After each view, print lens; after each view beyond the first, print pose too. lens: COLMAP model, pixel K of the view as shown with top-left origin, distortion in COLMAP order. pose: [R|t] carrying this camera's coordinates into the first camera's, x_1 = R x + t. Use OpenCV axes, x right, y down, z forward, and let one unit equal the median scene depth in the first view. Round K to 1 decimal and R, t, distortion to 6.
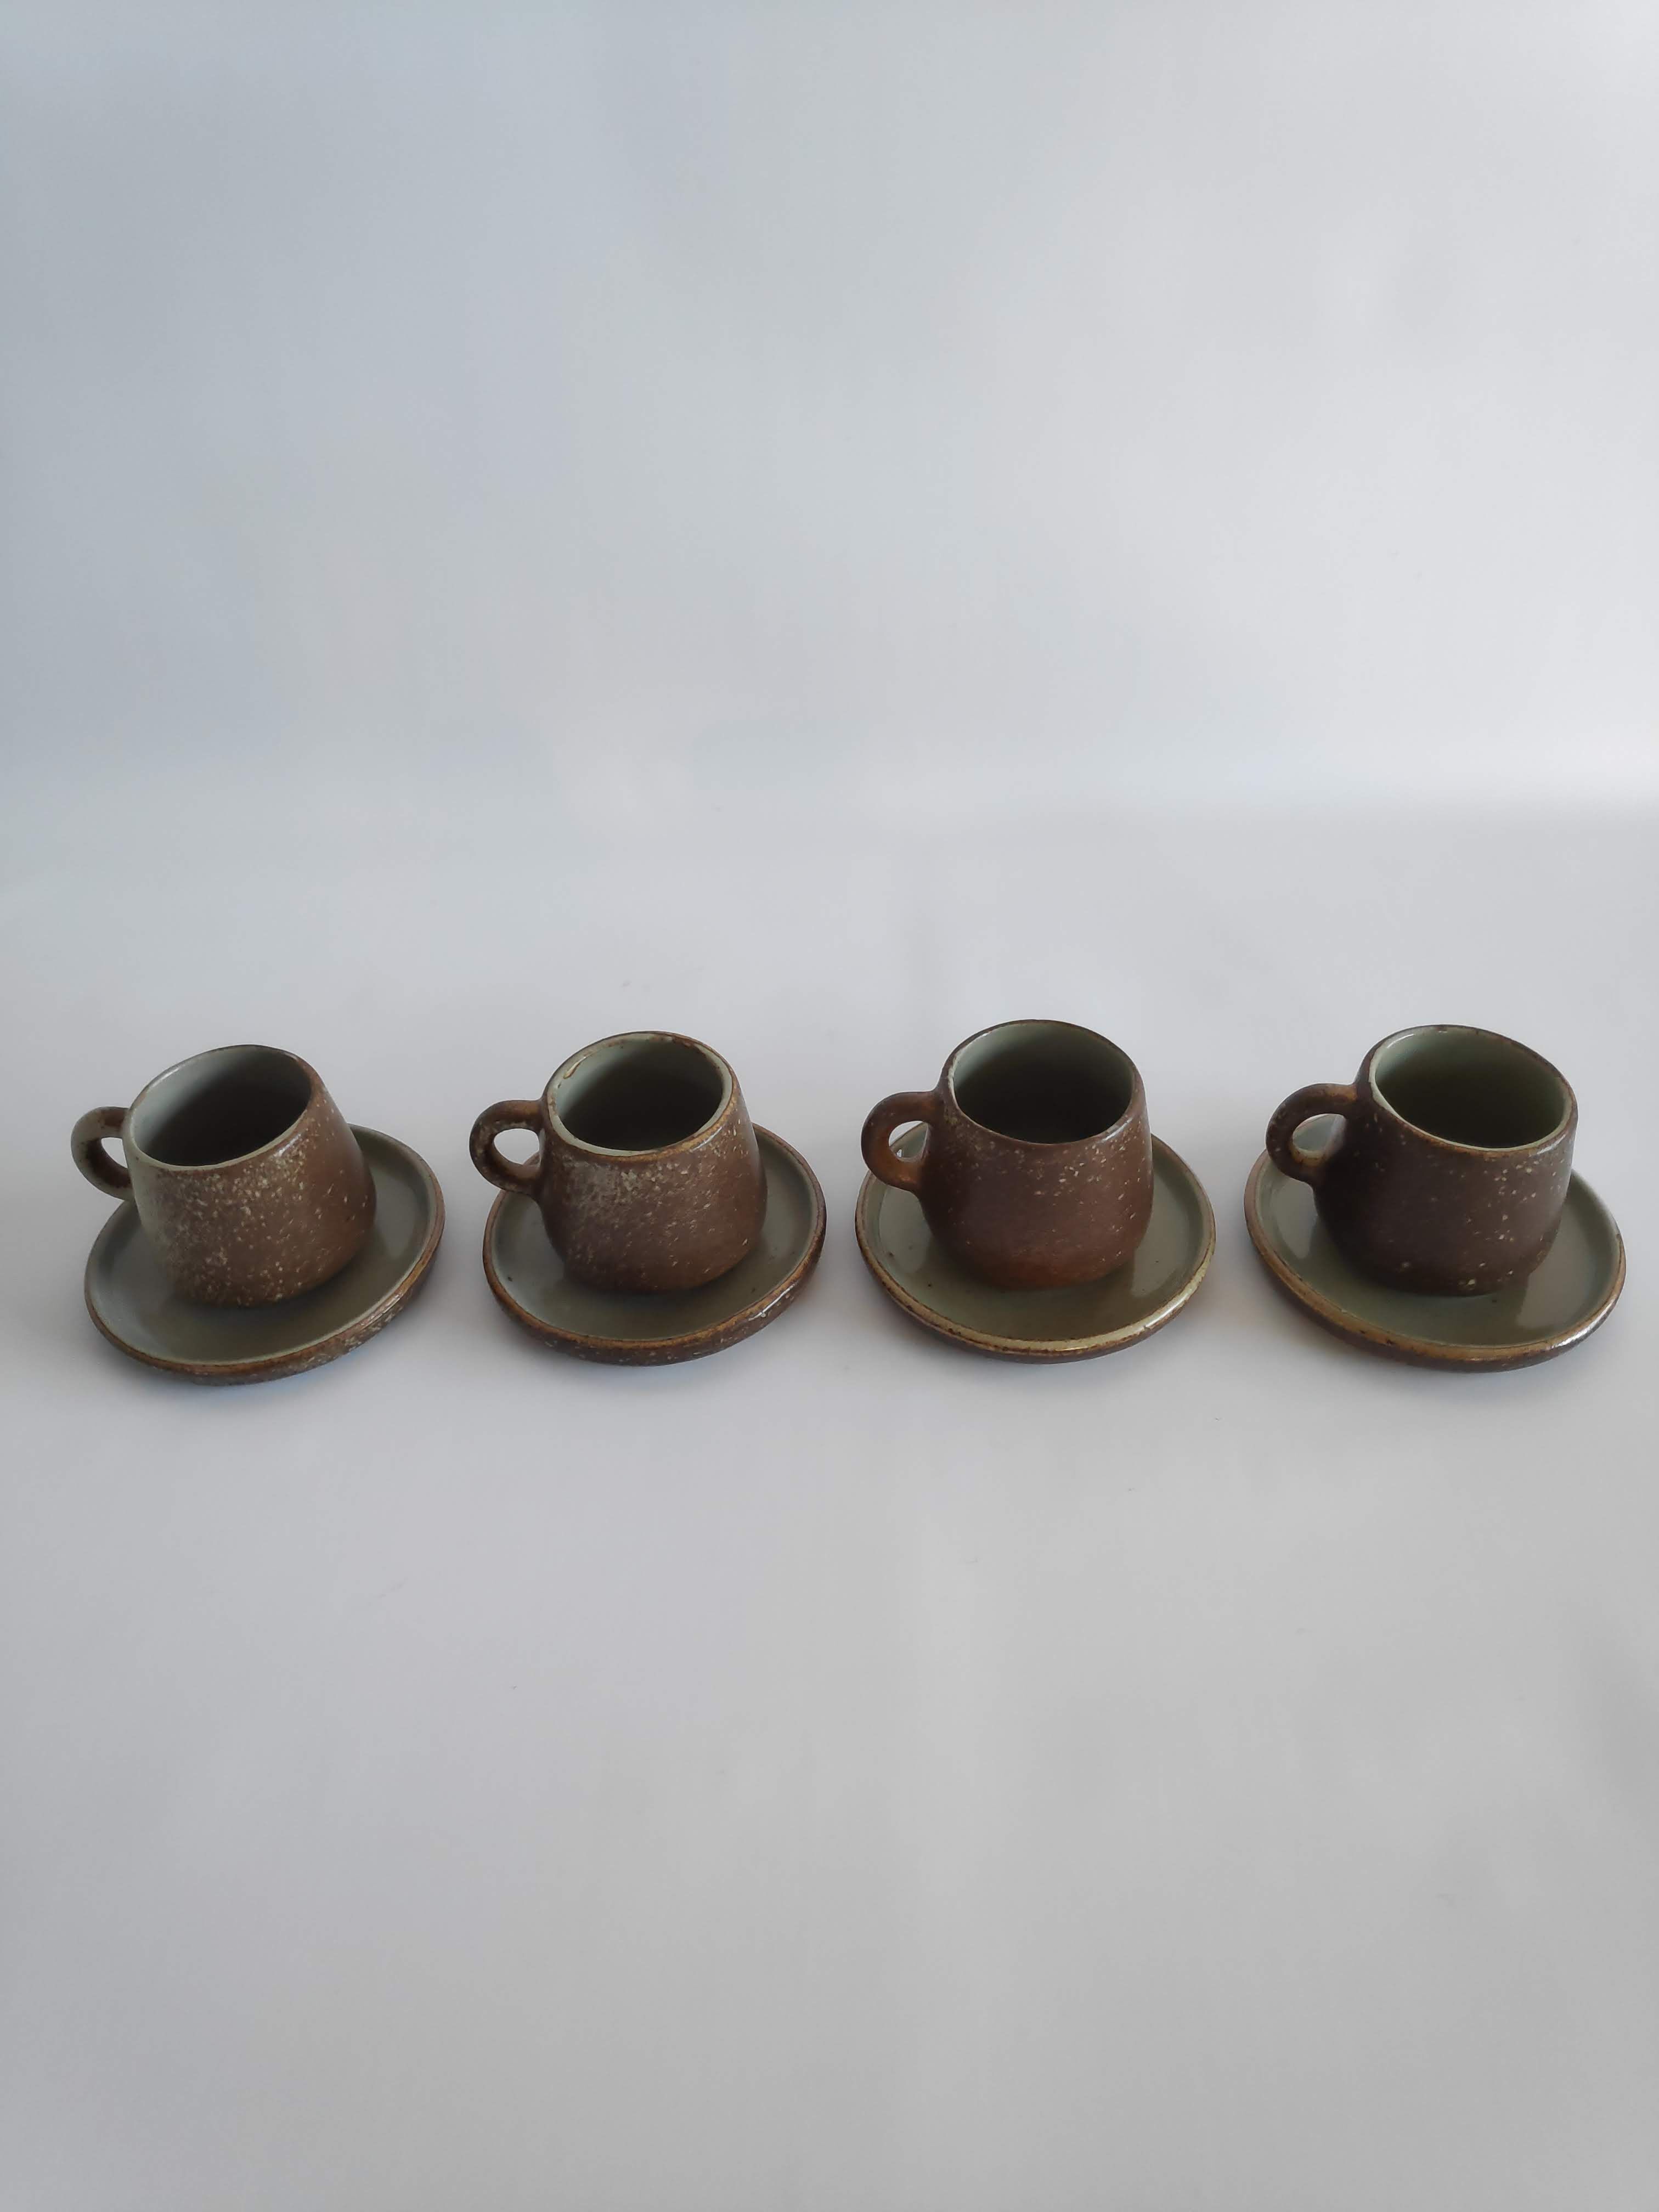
lens RADIAL K [[1536.1, 0, 860.1], [0, 1536.1, 1106.3], [0, 0, 1]] dist [0.018268, -0.000301]
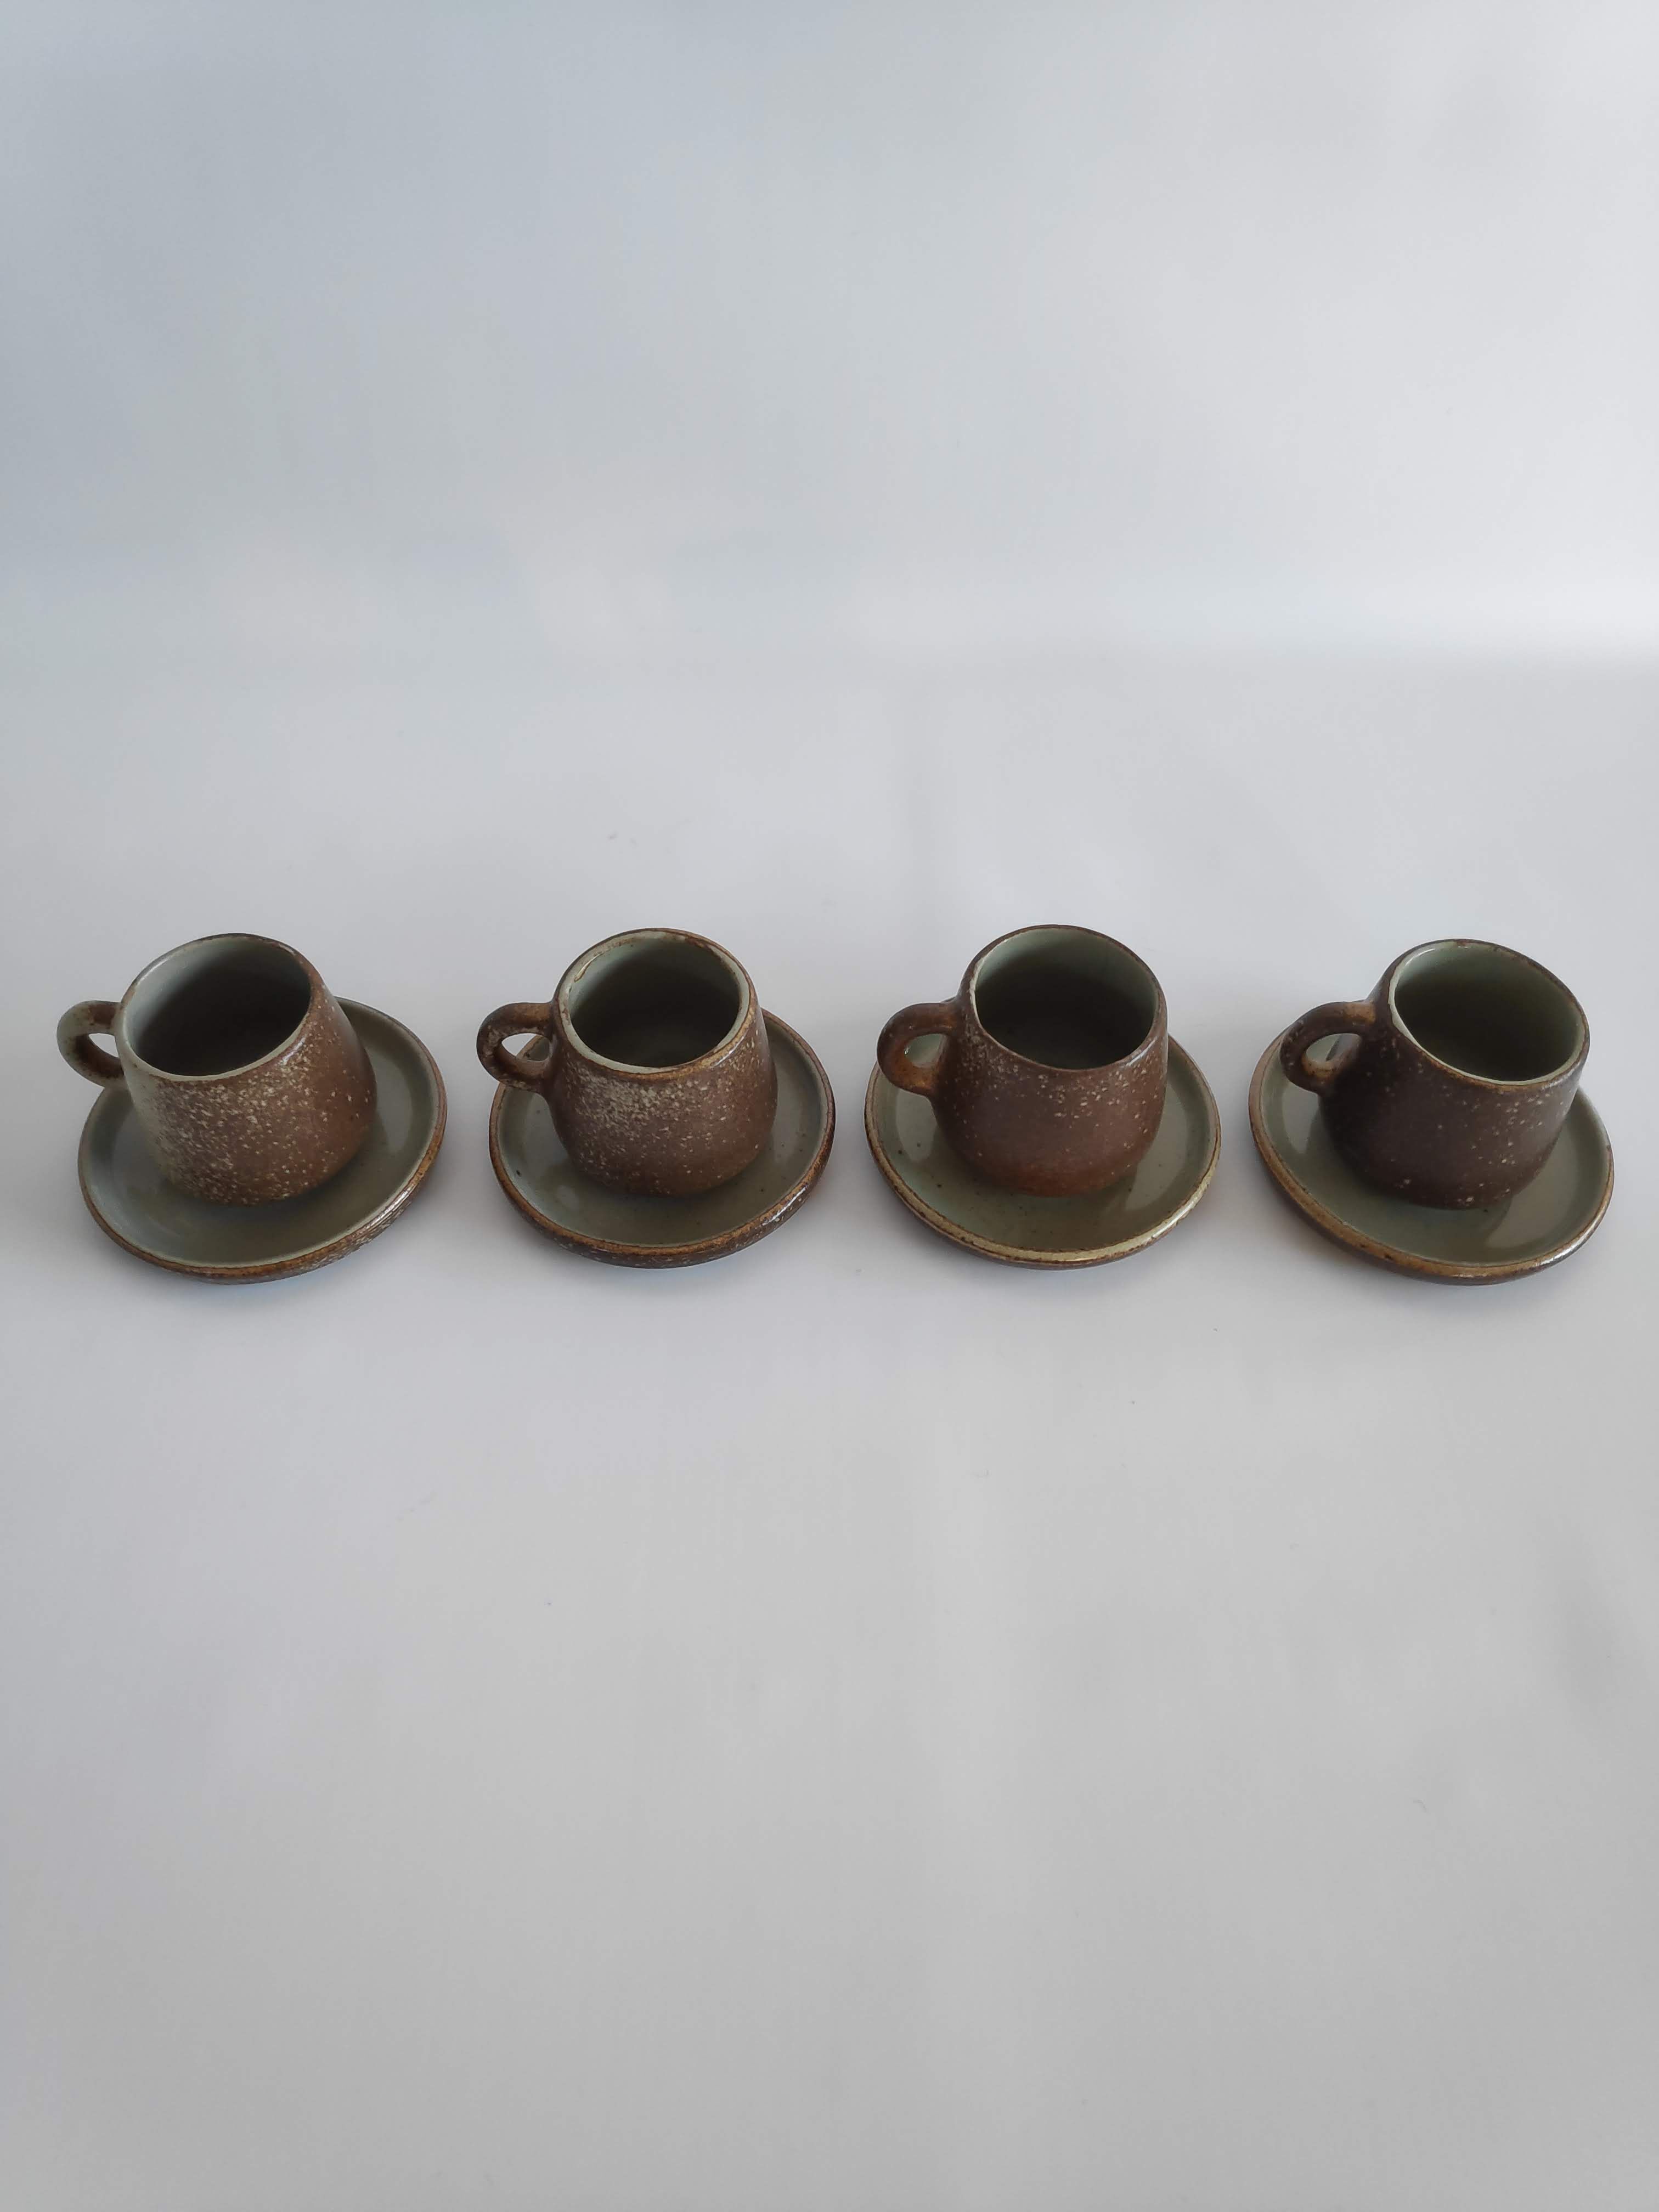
lens RADIAL K [[1536.1, 0, 860.1], [0, 1536.1, 1106.3], [0, 0, 1]] dist [0.018268, -0.000301]
pose [[0.998372, 0.014506, 0.055156, -0.066260], [-0.024338, 0.982994, 0.182018, -0.123851], [-0.051578, -0.183064, 0.981747, 0.023410]]
